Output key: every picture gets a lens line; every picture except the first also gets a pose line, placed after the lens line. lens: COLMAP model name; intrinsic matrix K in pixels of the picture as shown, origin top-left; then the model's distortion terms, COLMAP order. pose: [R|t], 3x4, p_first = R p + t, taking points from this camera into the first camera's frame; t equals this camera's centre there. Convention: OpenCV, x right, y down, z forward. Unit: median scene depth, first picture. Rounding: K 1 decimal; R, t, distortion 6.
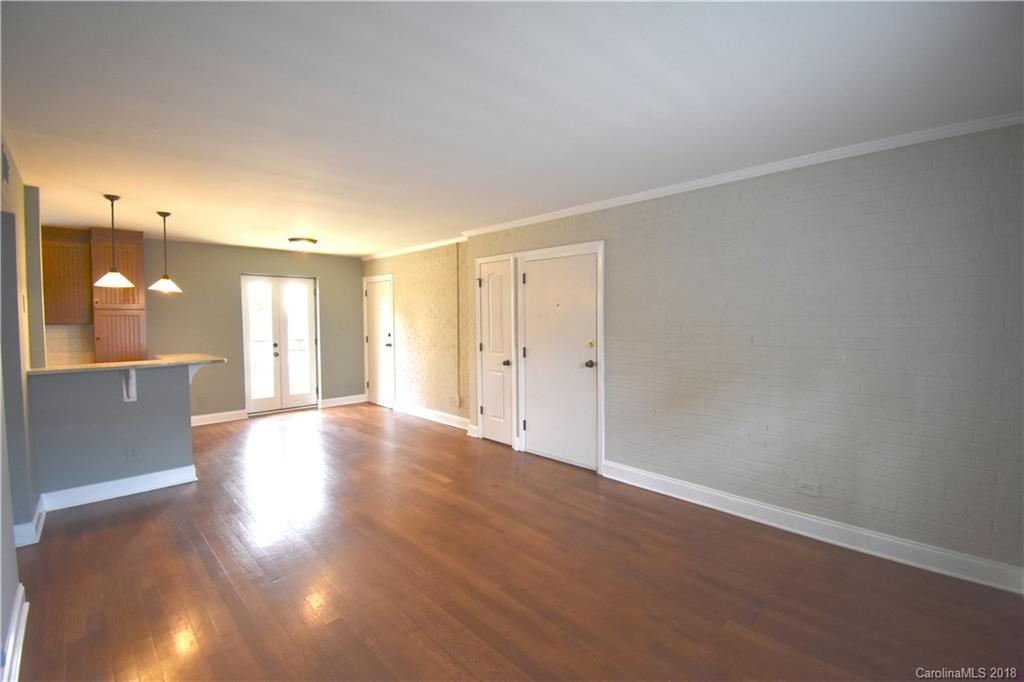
lens RADIAL K [[450.0, 0, 529.0], [0, 450.0, 333.5], [0, 0, 1]] dist [0.002050, -0.017535]
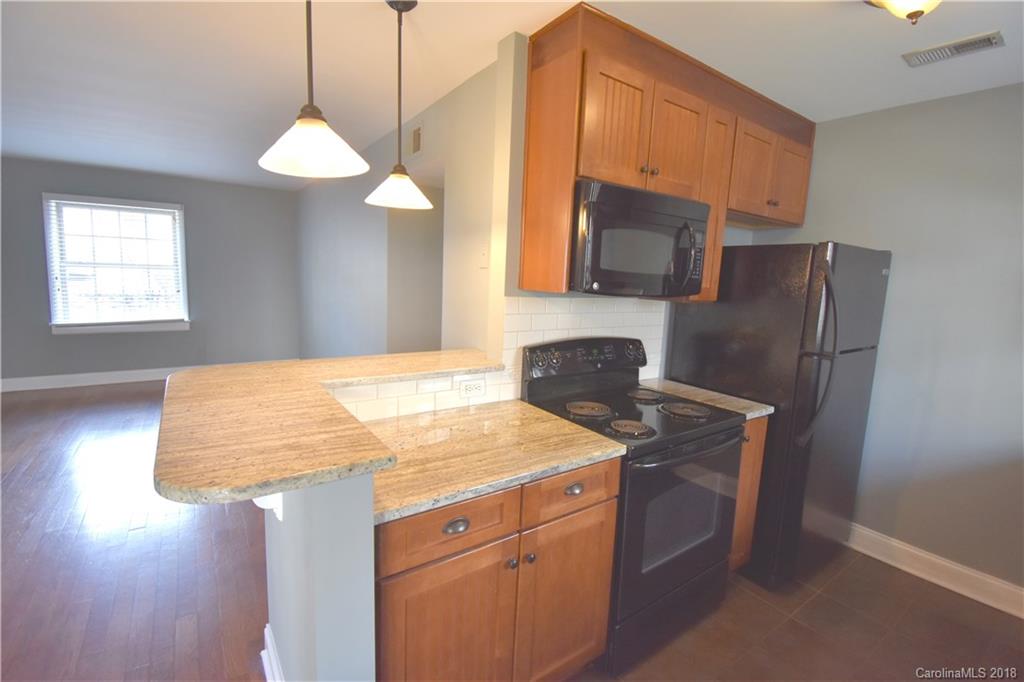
lens RADIAL K [[451.6, 0, 521.1], [0, 451.6, 337.5], [0, 0, 1]] dist [0.021134, -0.027434]
pose [[-0.983951, -0.061090, 0.167656, -0.866390], [-0.031979, 0.984729, 0.171133, -0.040741], [-0.175550, 0.163025, -0.970879, 1.105429]]
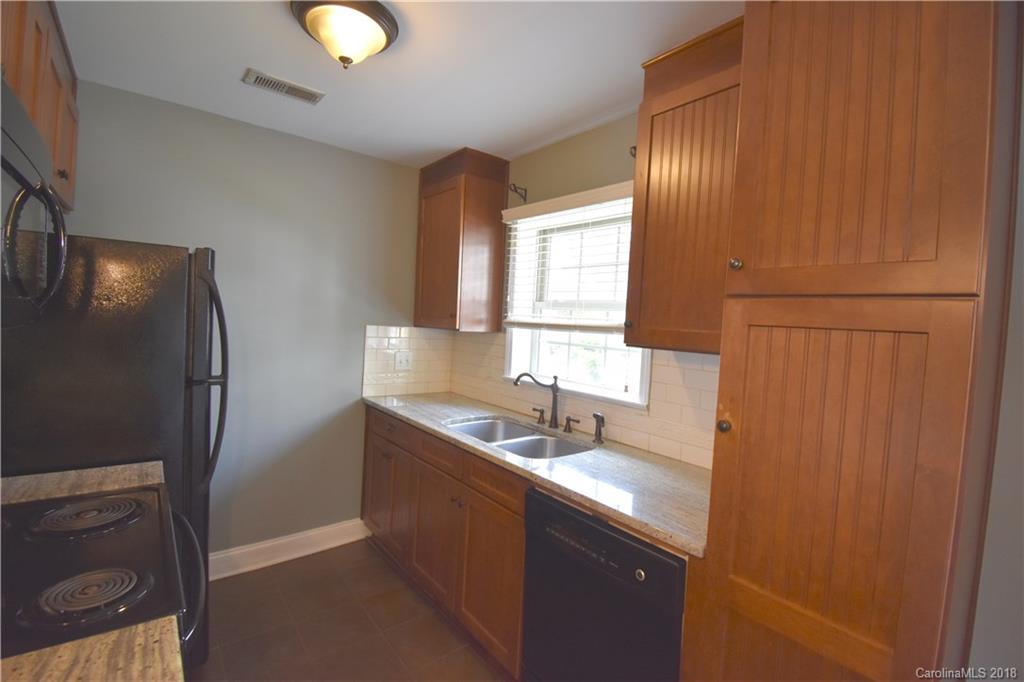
lens RADIAL K [[451.6, 0, 521.1], [0, 451.6, 337.5], [0, 0, 1]] dist [0.021134, -0.027434]
pose [[-0.109356, 0.034677, -0.993398, -0.742137], [-0.093512, 0.994600, 0.045013, -0.034751], [0.989594, 0.097817, -0.105523, 0.926734]]
